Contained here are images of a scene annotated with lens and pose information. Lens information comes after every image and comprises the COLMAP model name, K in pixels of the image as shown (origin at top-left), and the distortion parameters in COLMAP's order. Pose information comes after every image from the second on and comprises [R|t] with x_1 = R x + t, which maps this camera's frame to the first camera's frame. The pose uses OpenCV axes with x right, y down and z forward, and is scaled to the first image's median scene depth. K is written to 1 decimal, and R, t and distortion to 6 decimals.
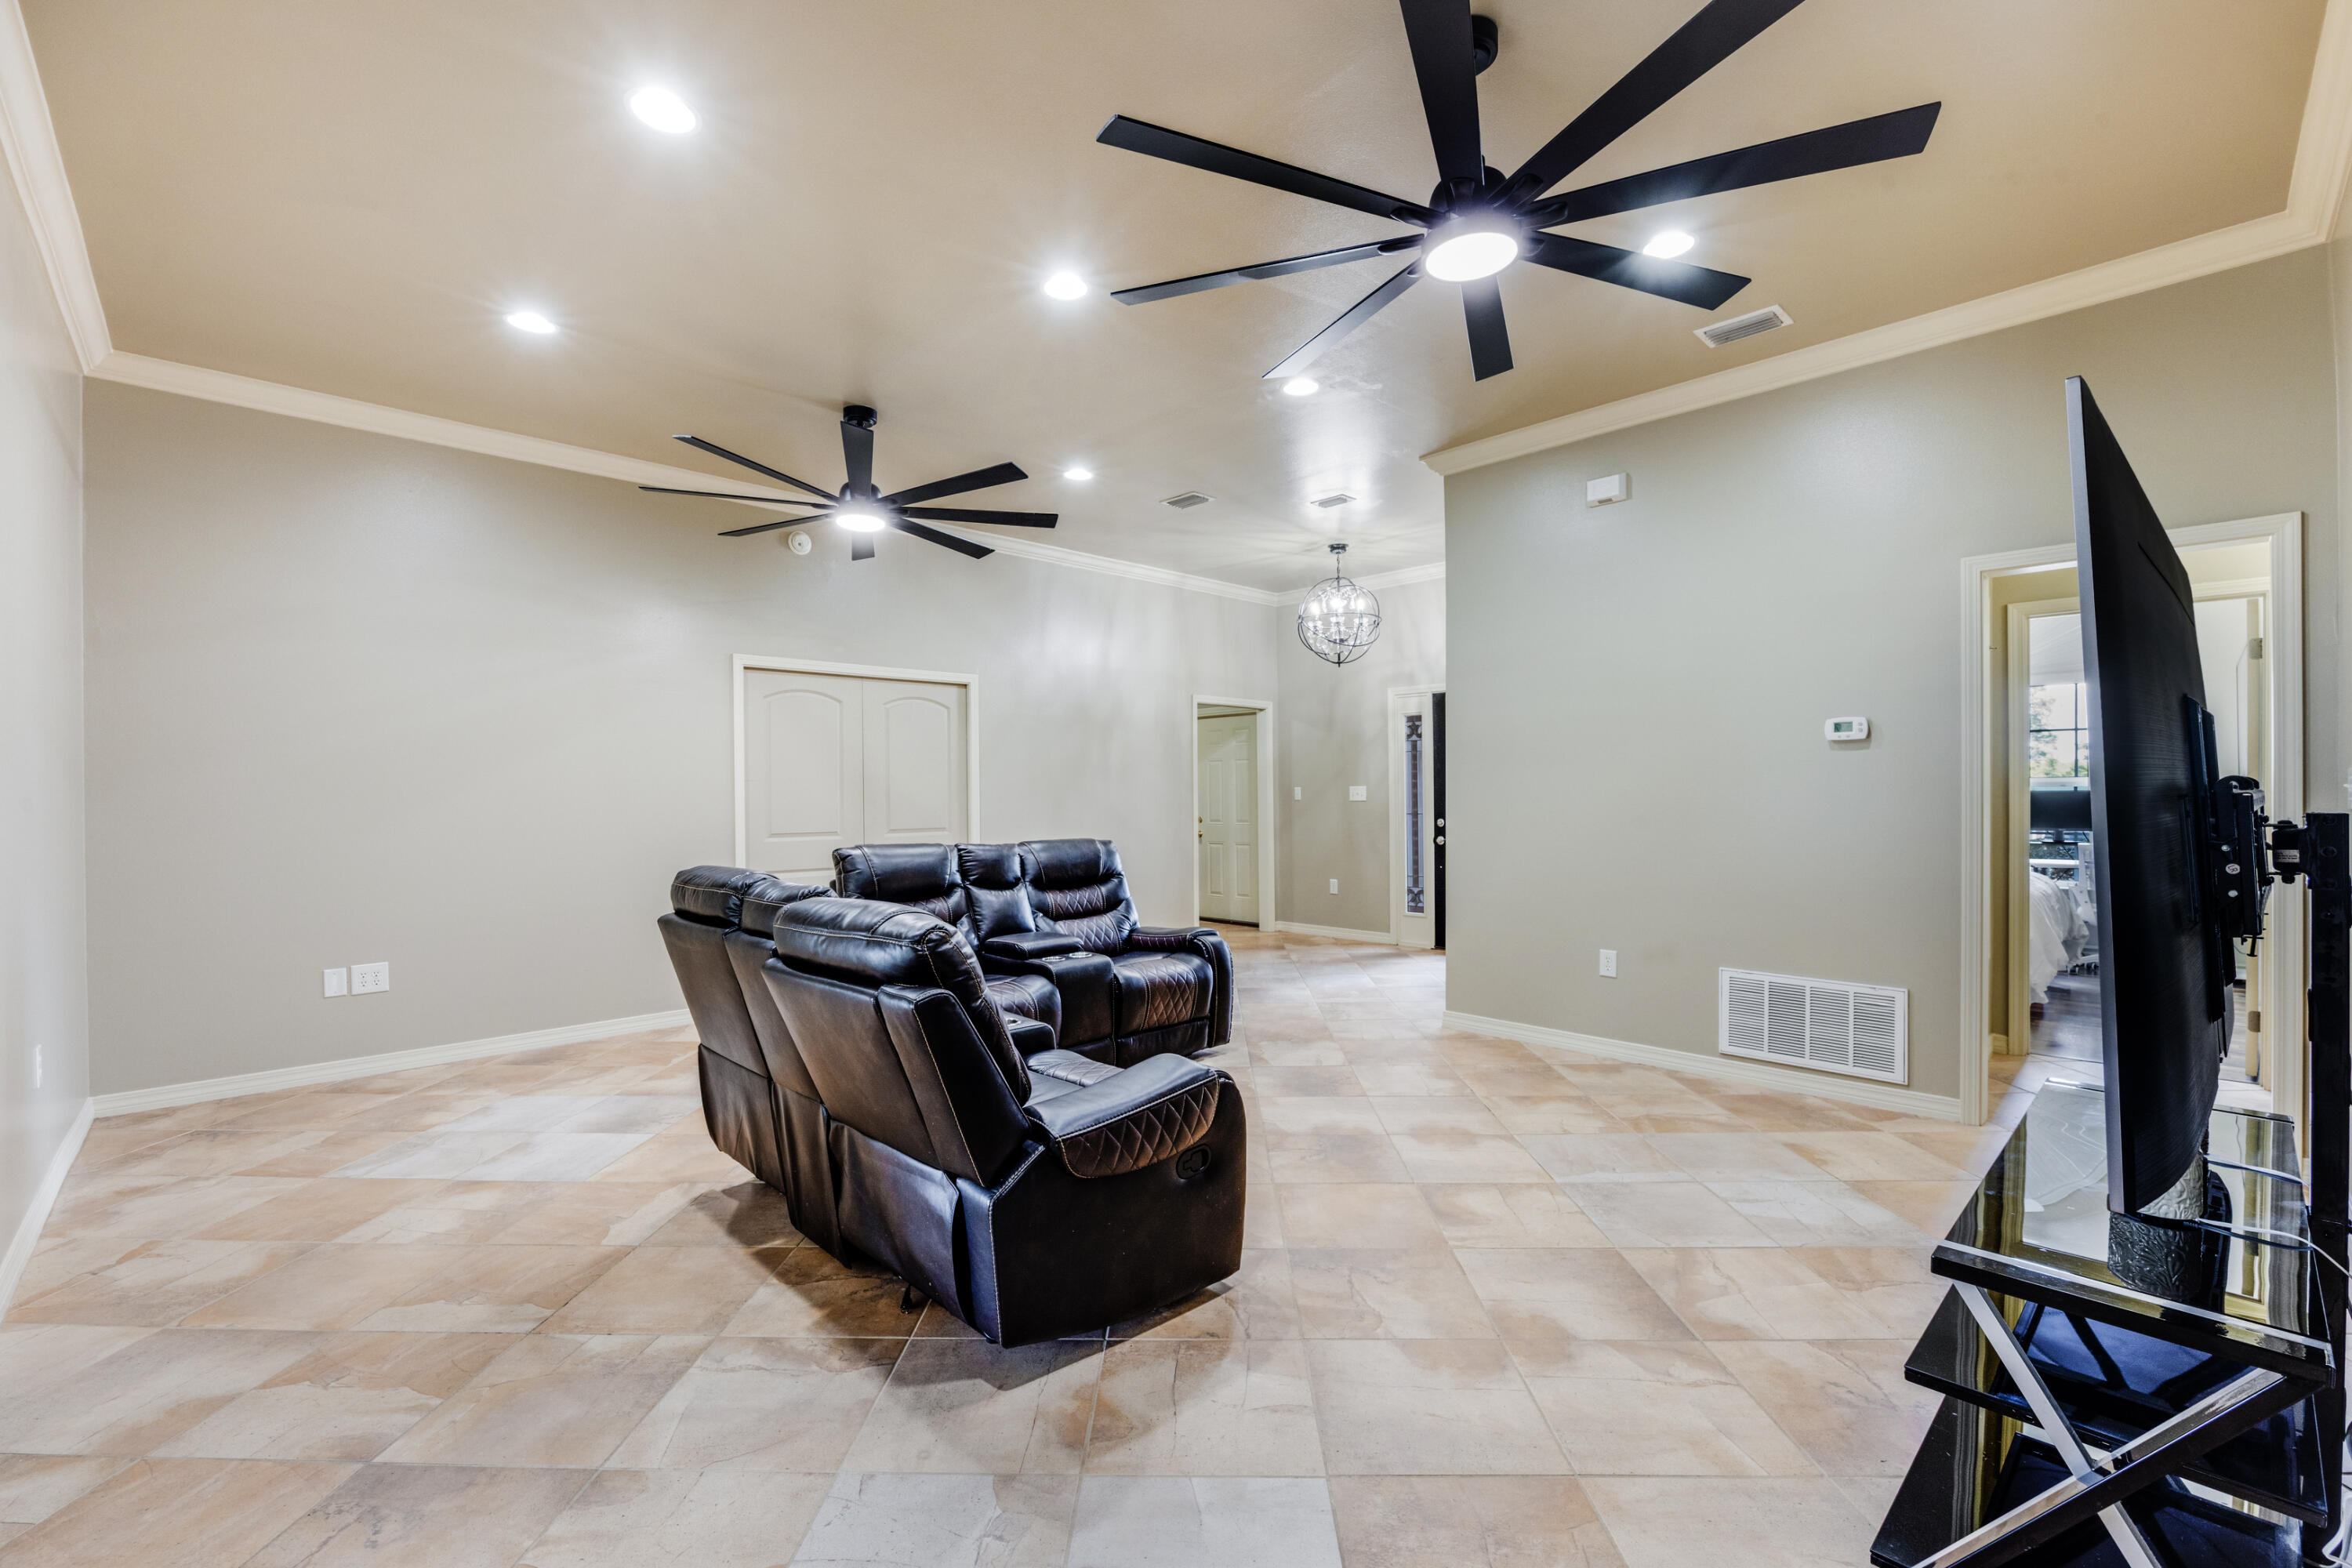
lens RADIAL K [[977.6, 0, 1162.6], [0, 977.6, 801.8], [0, 0, 1]] dist [-0.019601, 0.000006]
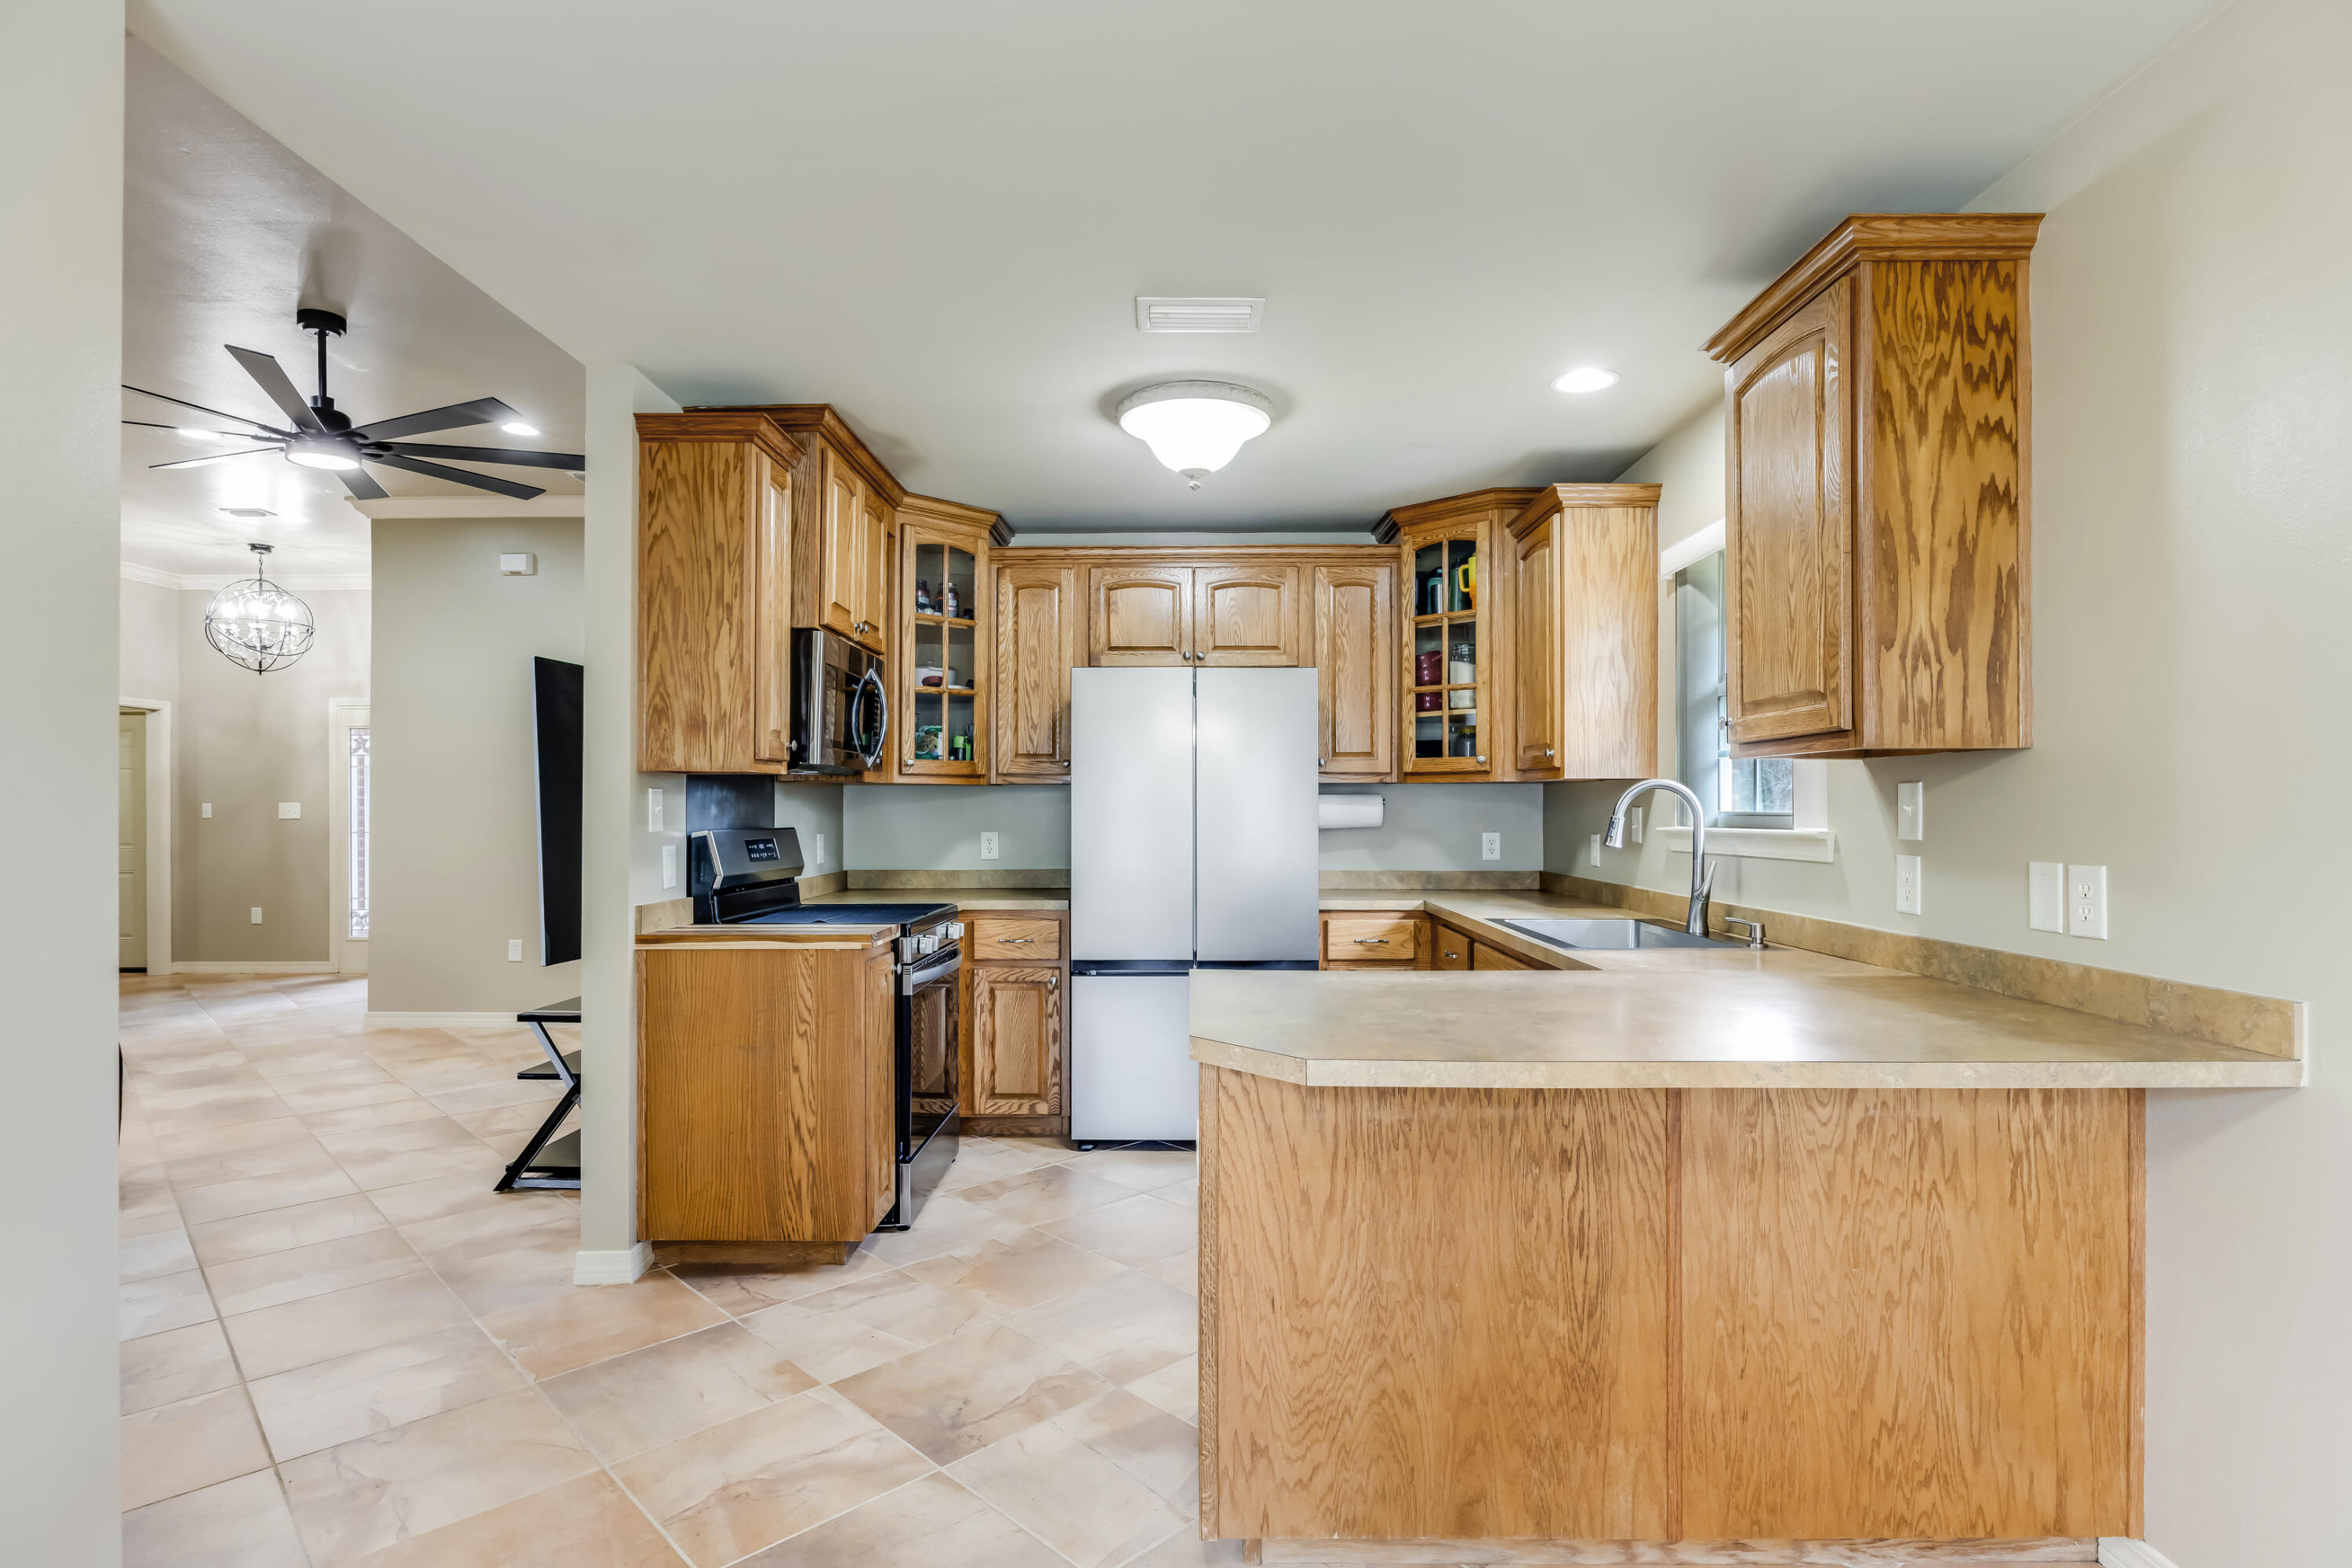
lens RADIAL K [[1172.7, 0, 1168.5], [0, 1172.7, 795.2], [0, 0, 1]] dist [-0.012777, 0.000426]
pose [[0.685948, 0.012950, 0.727535, -0.032197], [0.003872, 0.999763, -0.021446, 0.004248], [-0.727640, 0.017527, 0.685735, -0.400320]]
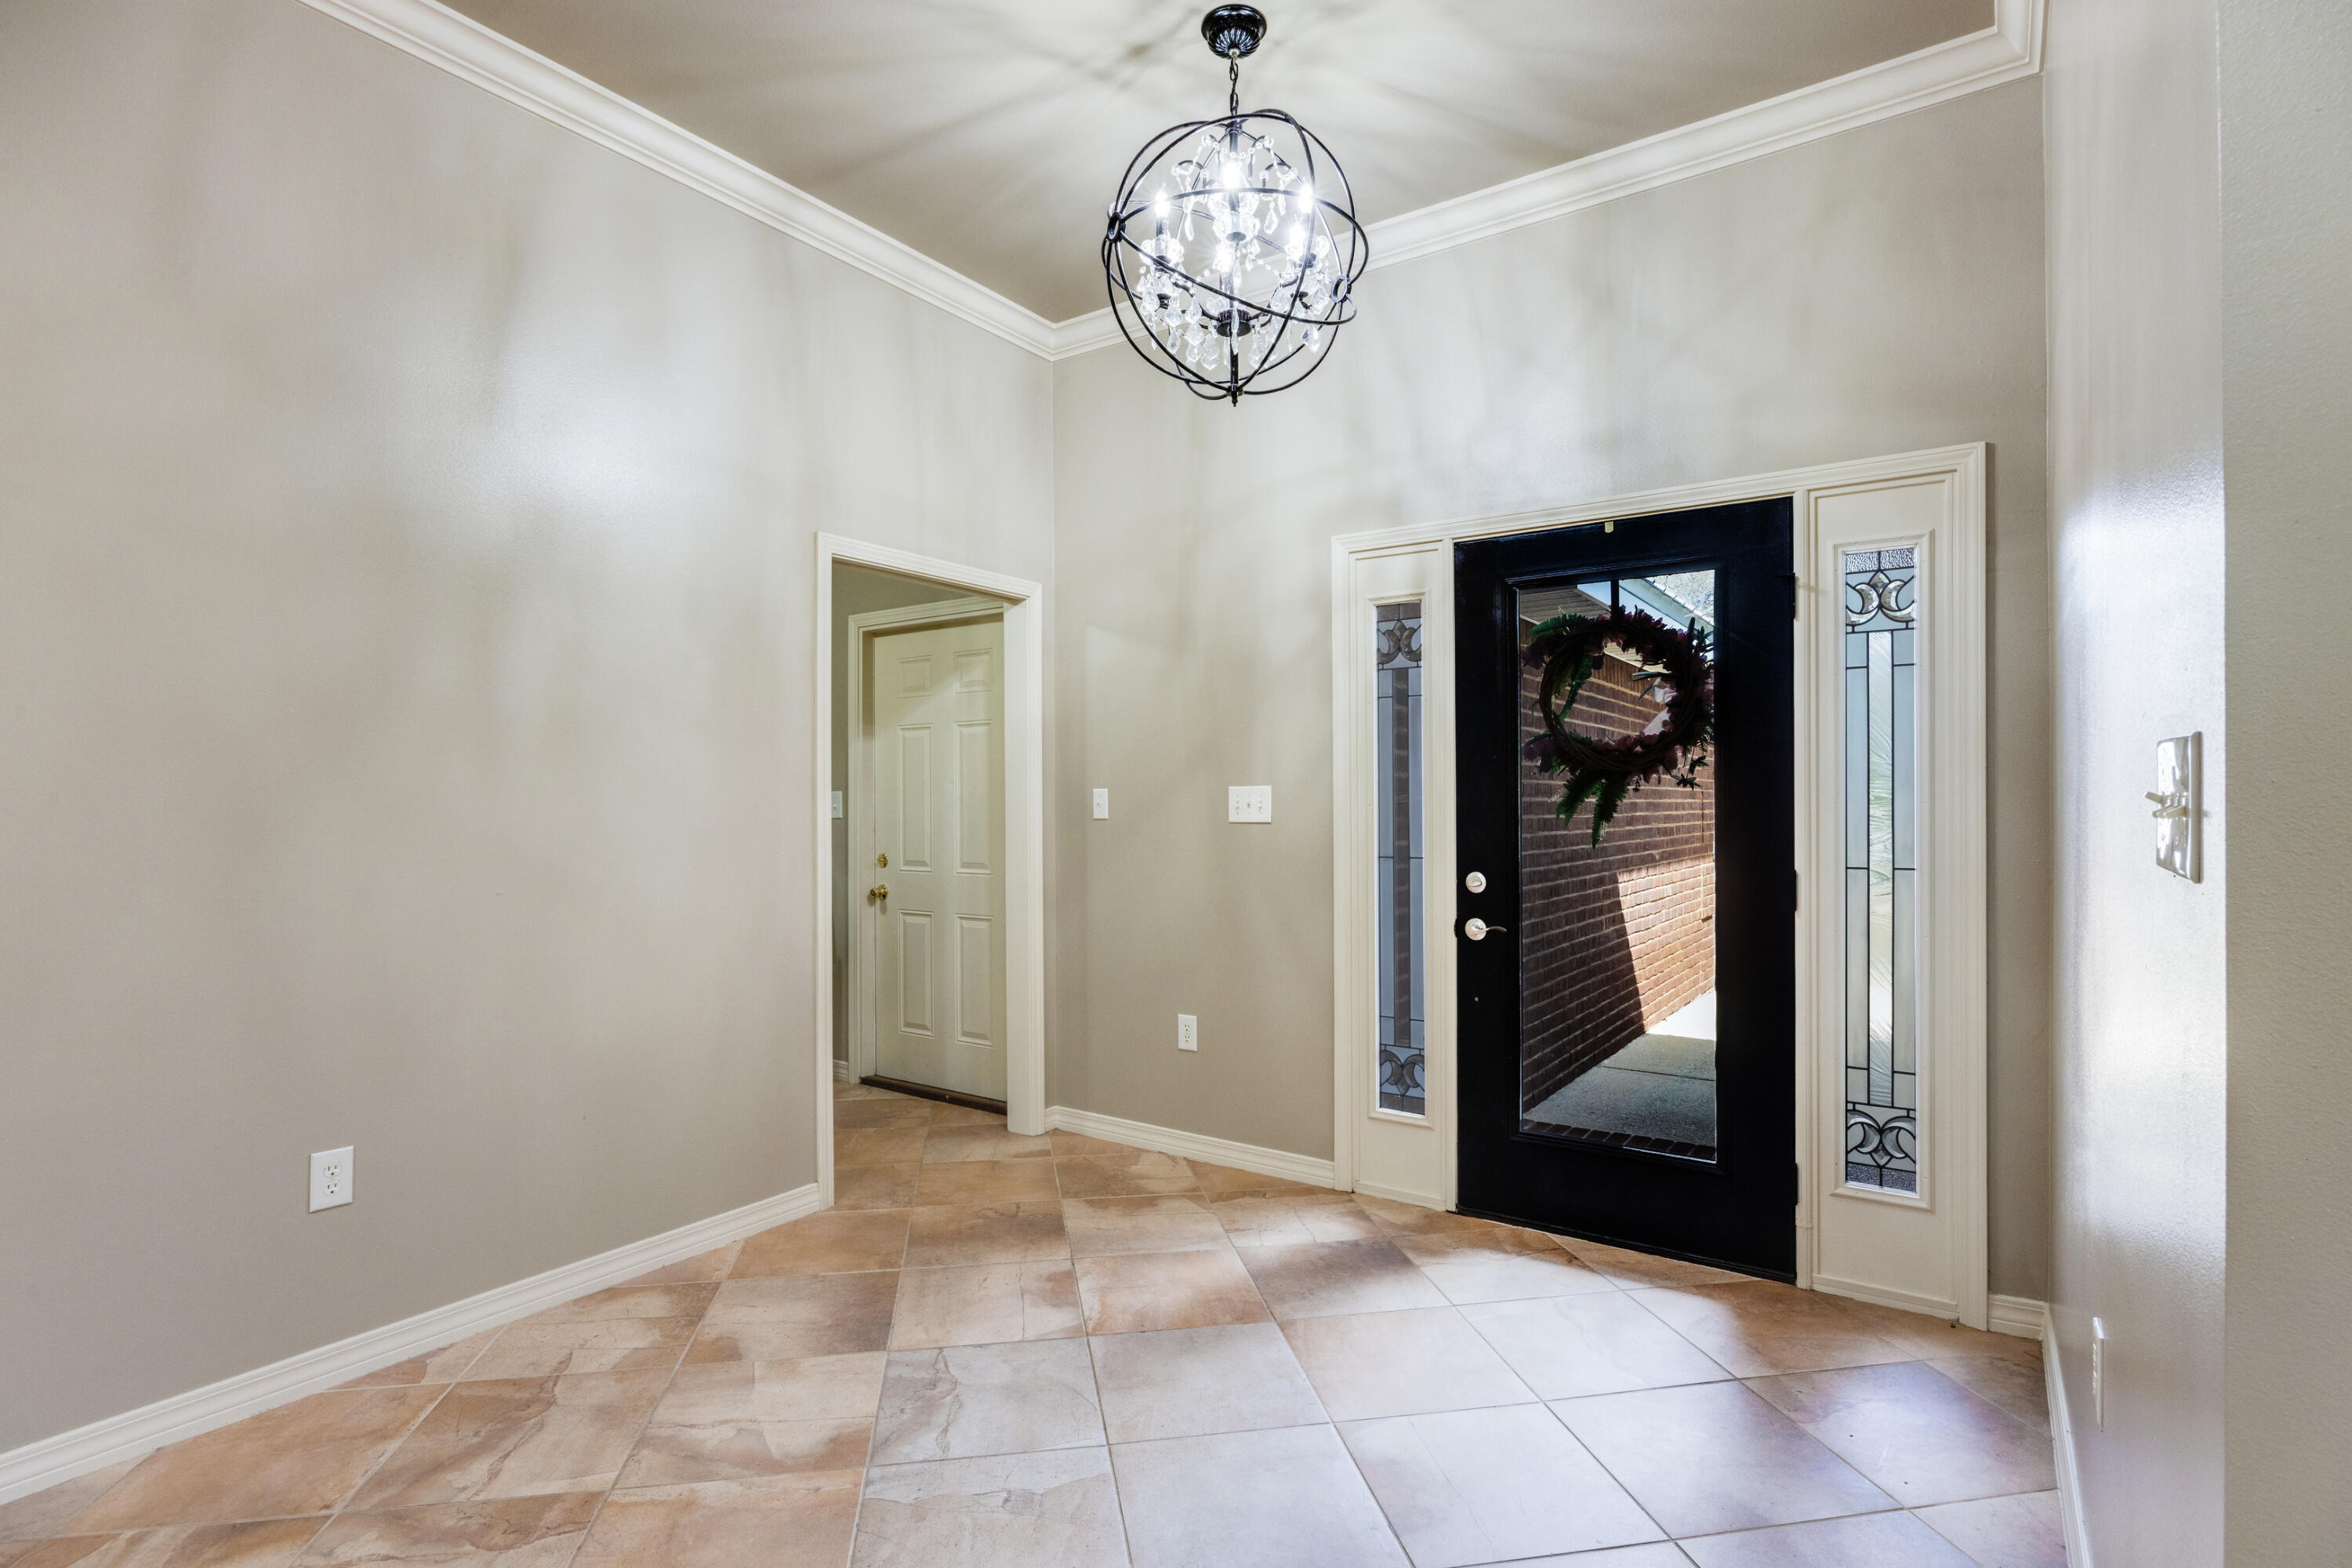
lens RADIAL K [[1125.7, 0, 1185.3], [0, 1125.7, 805.8], [0, 0, 1]] dist [-0.011070, -0.000470]
pose [[0.976522, 0.005914, 0.215335, 0.089010], [-0.004575, 0.999967, -0.006718, -0.005371], [-0.215367, 0.005575, 0.976517, 0.661327]]
